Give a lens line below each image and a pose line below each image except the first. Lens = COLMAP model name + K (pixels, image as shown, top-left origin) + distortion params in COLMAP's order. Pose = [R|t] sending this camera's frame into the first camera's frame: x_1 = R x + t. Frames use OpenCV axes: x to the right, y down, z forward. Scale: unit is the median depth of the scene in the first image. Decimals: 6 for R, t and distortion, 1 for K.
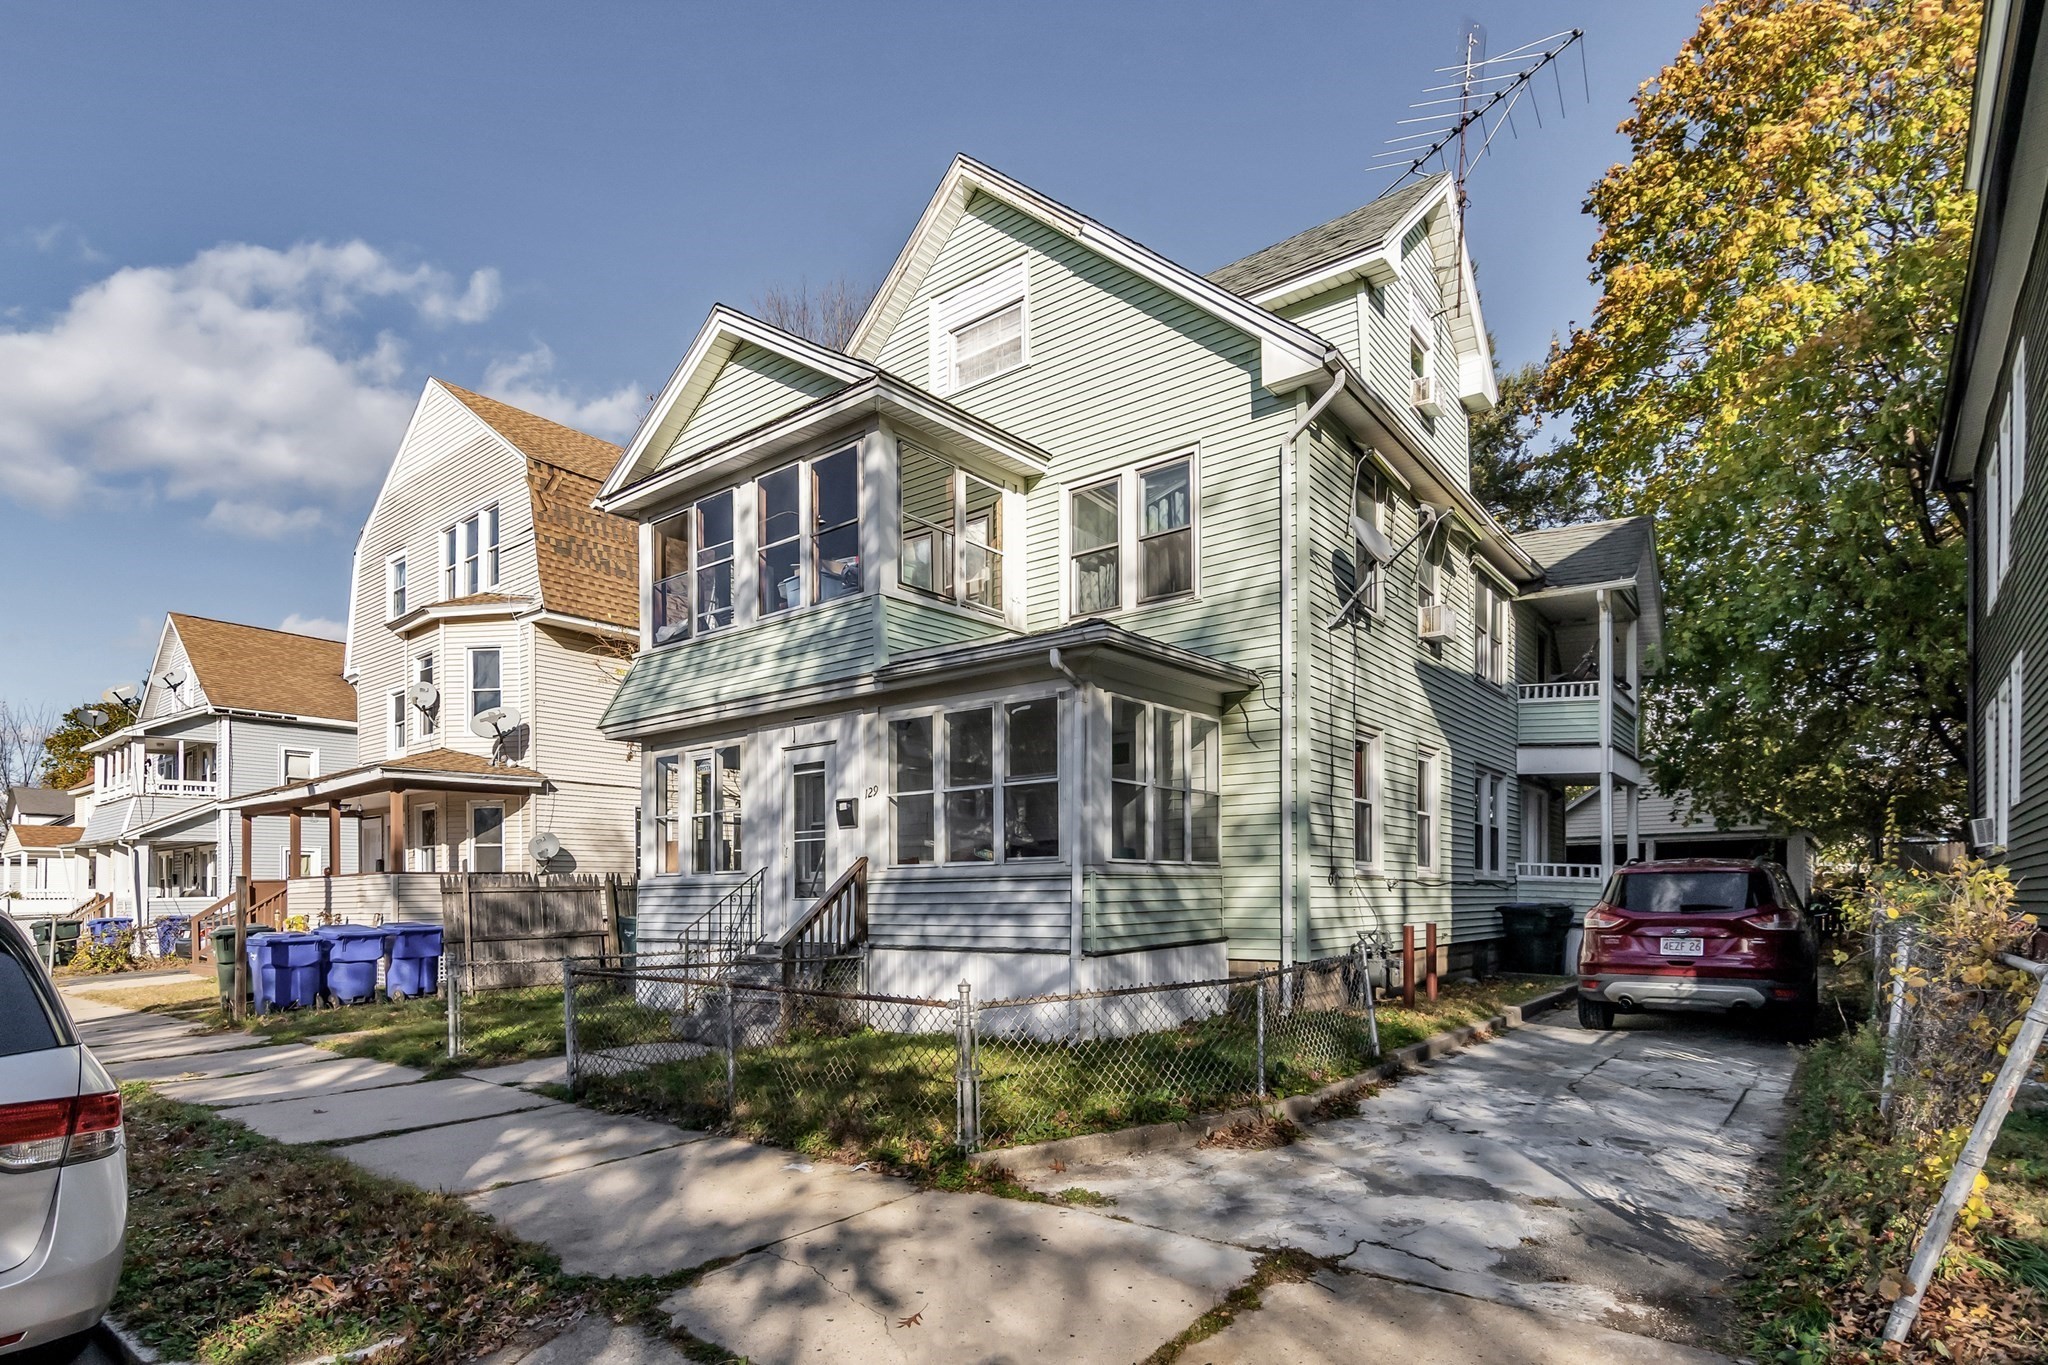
lens RADIAL K [[1047.2, 0, 1028.6], [0, 1047.2, 688.5], [0, 0, 1]] dist [0.000558, 0.000260]
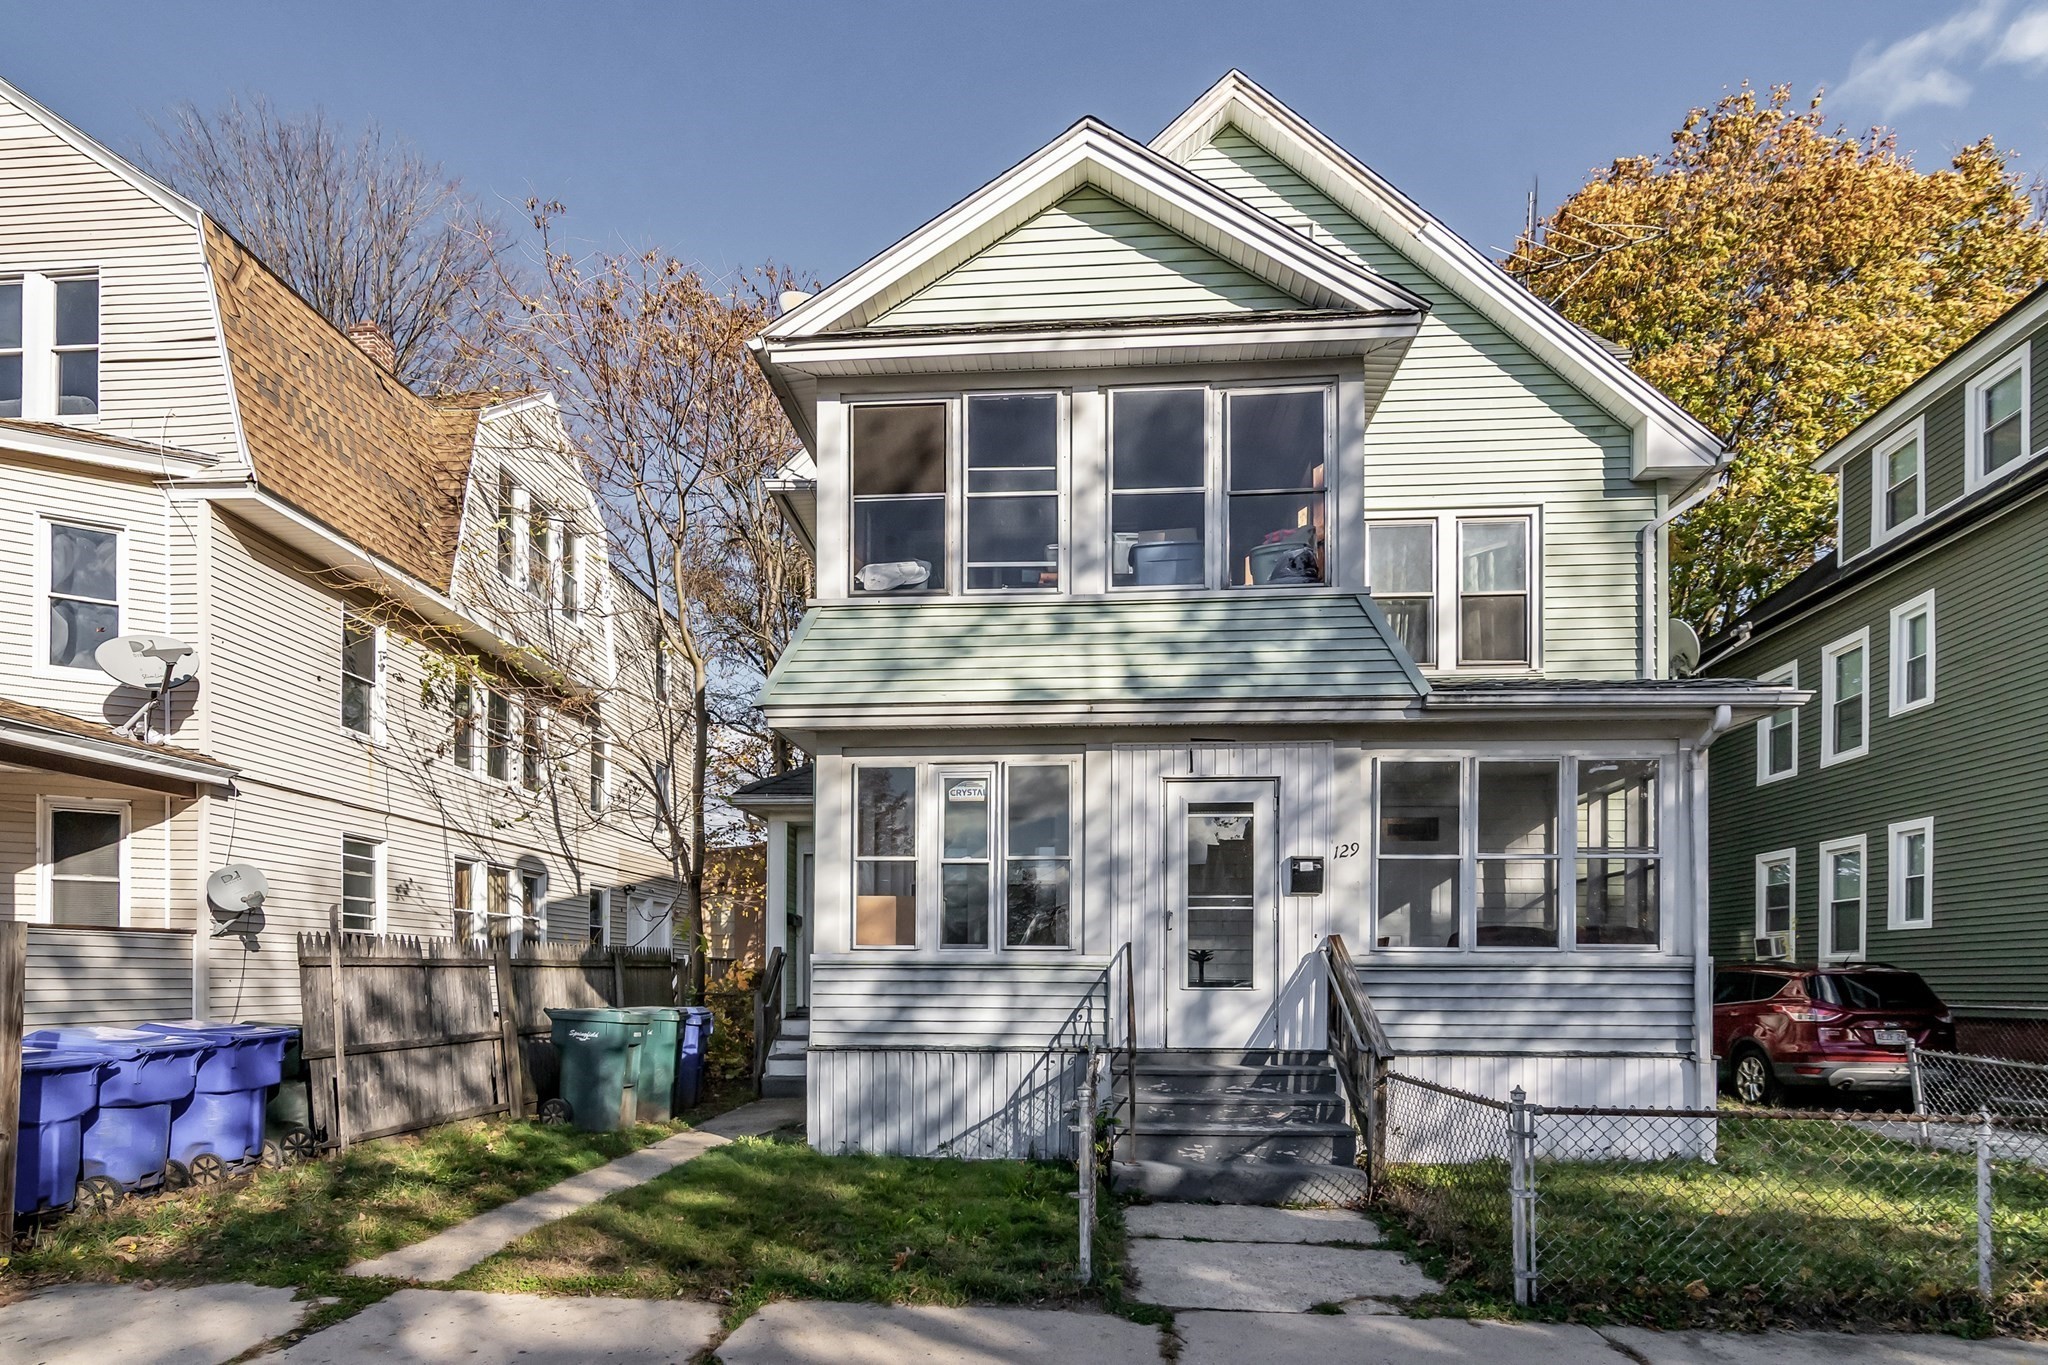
lens RADIAL K [[1056.6, 0, 1024.0], [0, 1056.6, 803.9], [0, 0, 1]] dist [-0.001001, 0.000277]
pose [[0.828030, 0.106615, 0.550454, -0.631731], [-0.122819, 0.992401, -0.007461, 0.081807], [-0.547067, -0.061428, 0.834832, 0.401716]]
